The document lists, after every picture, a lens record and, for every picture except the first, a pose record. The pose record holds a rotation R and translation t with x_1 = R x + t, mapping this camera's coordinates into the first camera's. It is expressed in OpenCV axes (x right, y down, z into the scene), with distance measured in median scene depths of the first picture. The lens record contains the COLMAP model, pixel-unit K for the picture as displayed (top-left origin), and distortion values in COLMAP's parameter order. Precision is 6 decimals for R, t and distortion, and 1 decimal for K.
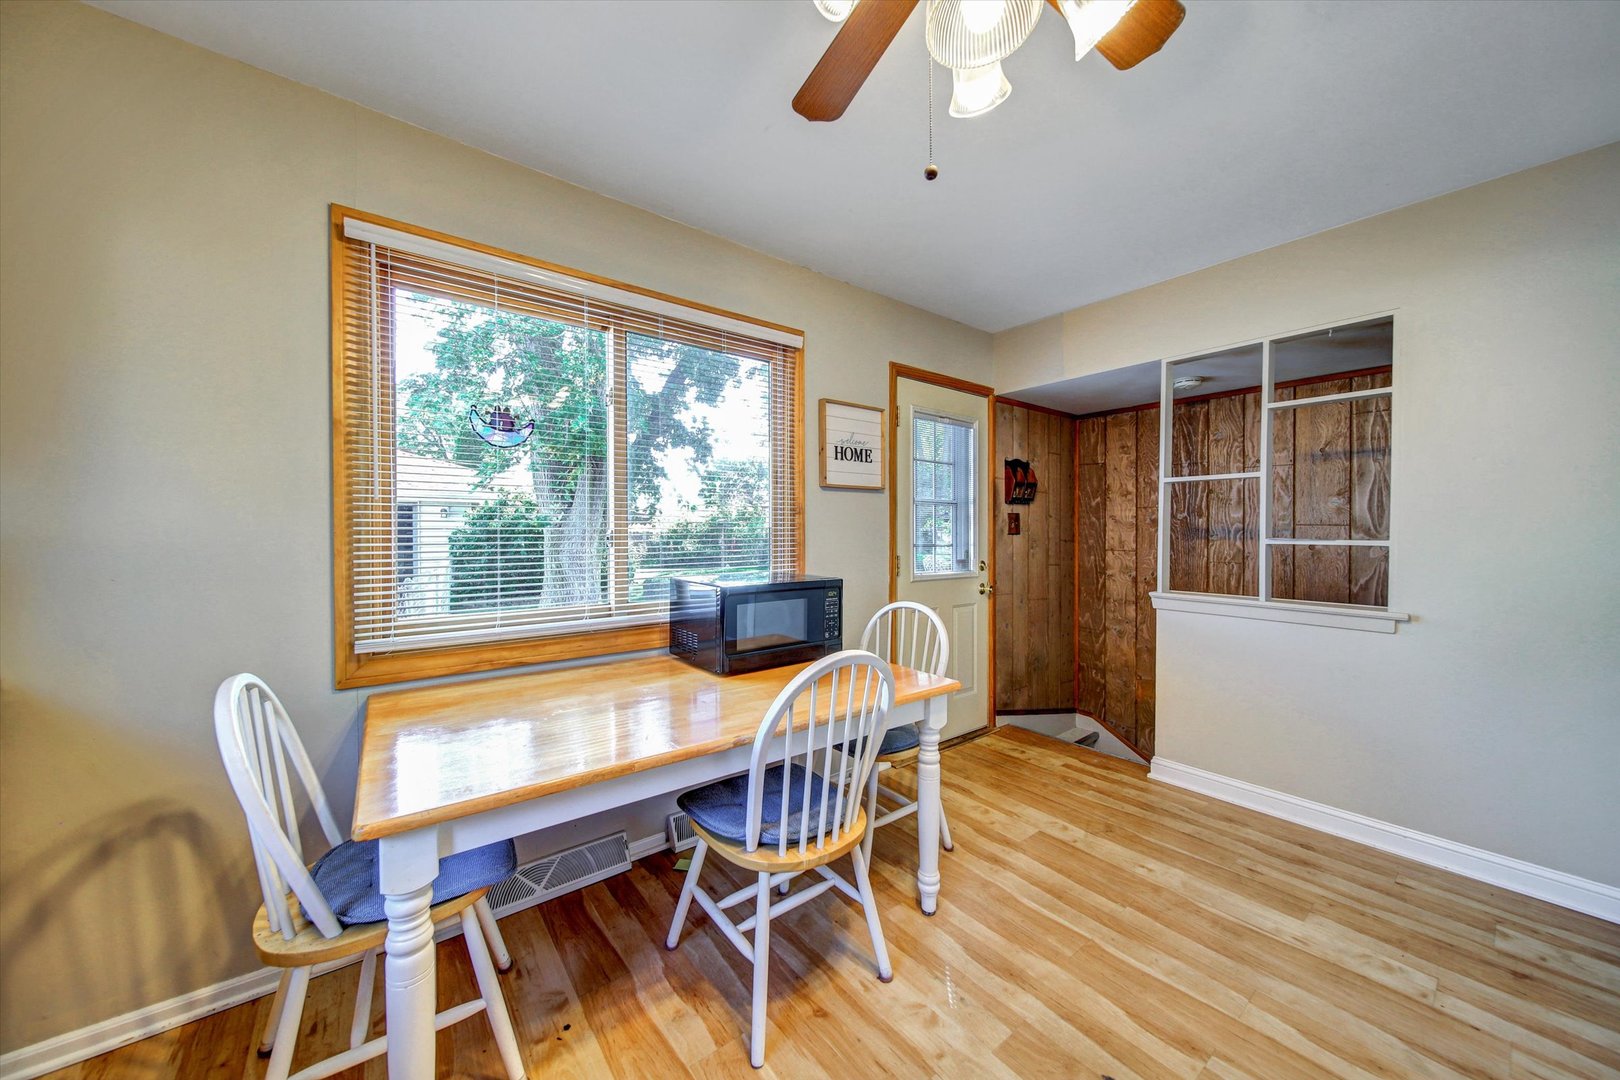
lens RADIAL K [[561.8, 0, 792.9], [0, 561.8, 534.6], [0, 0, 1]] dist [0.000322, -0.001361]
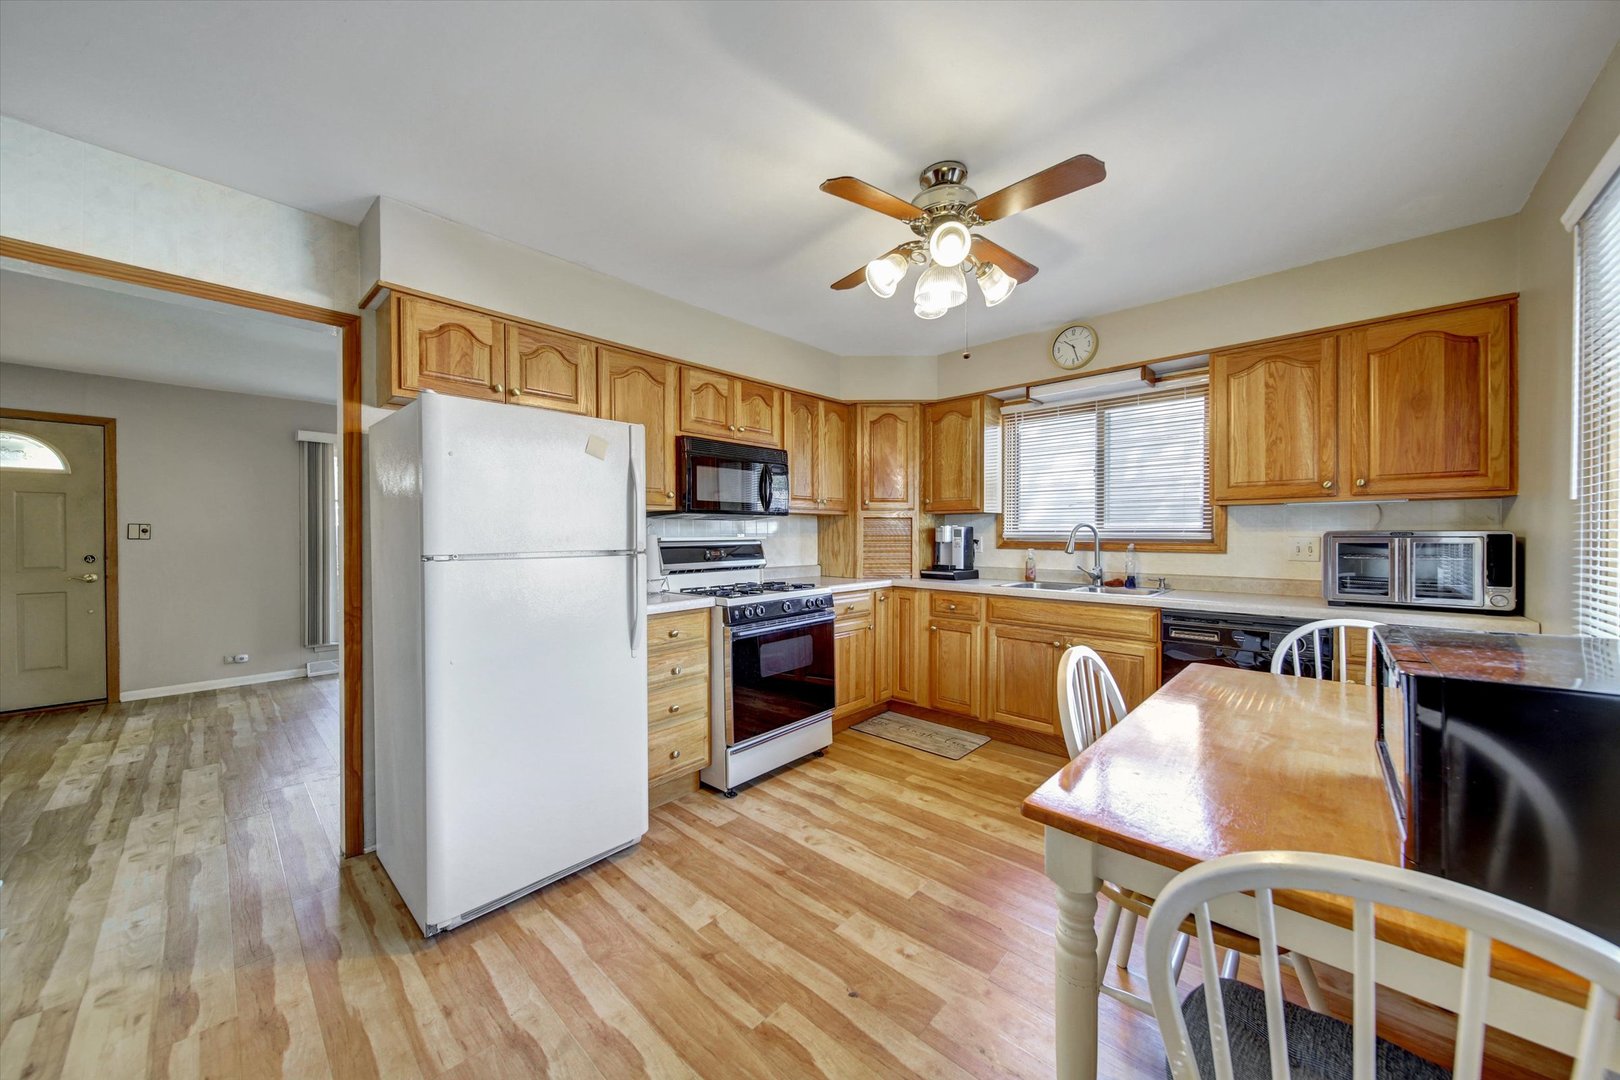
lens RADIAL K [[561.8, 0, 792.9], [0, 561.8, 534.6], [0, 0, 1]] dist [0.000322, -0.001361]
pose [[-0.985777, 0.001963, -0.168048, 0.422481], [0.001019, 0.999983, 0.005704, -0.006549], [0.168056, 0.005452, -0.985762, 1.025823]]
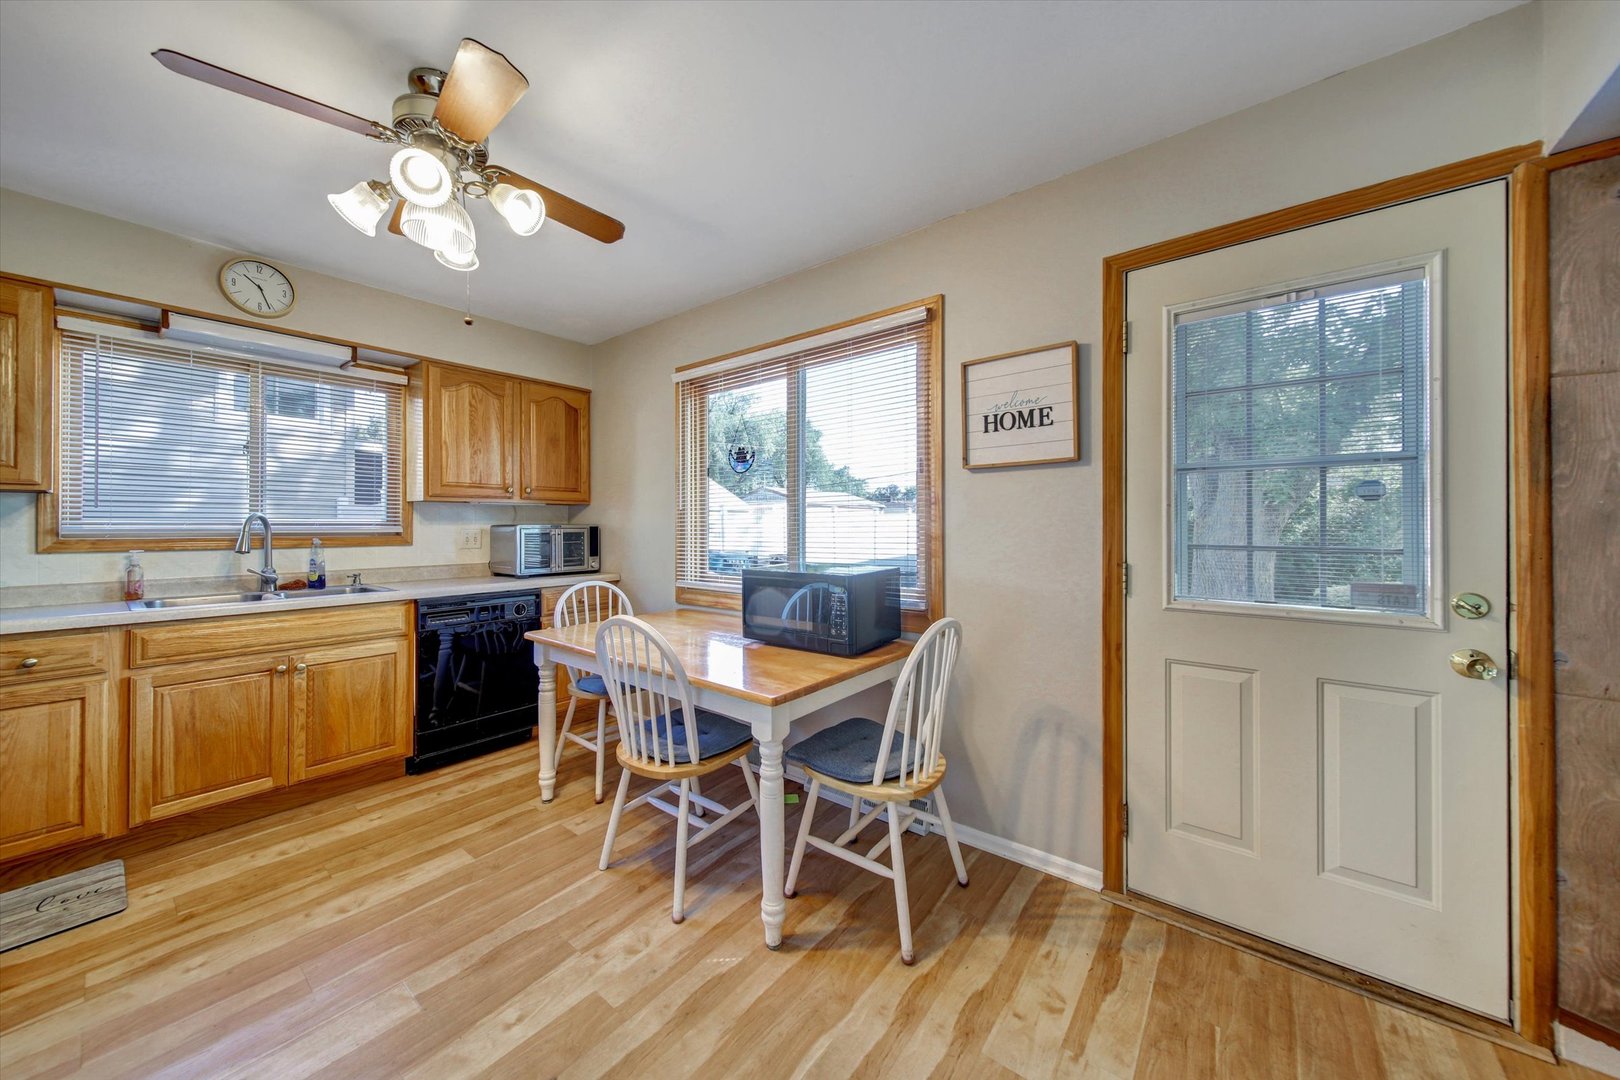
lens RADIAL K [[561.5, 0, 803.2], [0, 561.5, 519.1], [0, 0, 1]] dist [0.001123, 0.000067]
pose [[0.249695, -0.012665, -0.968242, 0.781331], [-0.000303, 0.999913, -0.013157, -0.001982], [0.968325, 0.003578, 0.249669, 0.561150]]
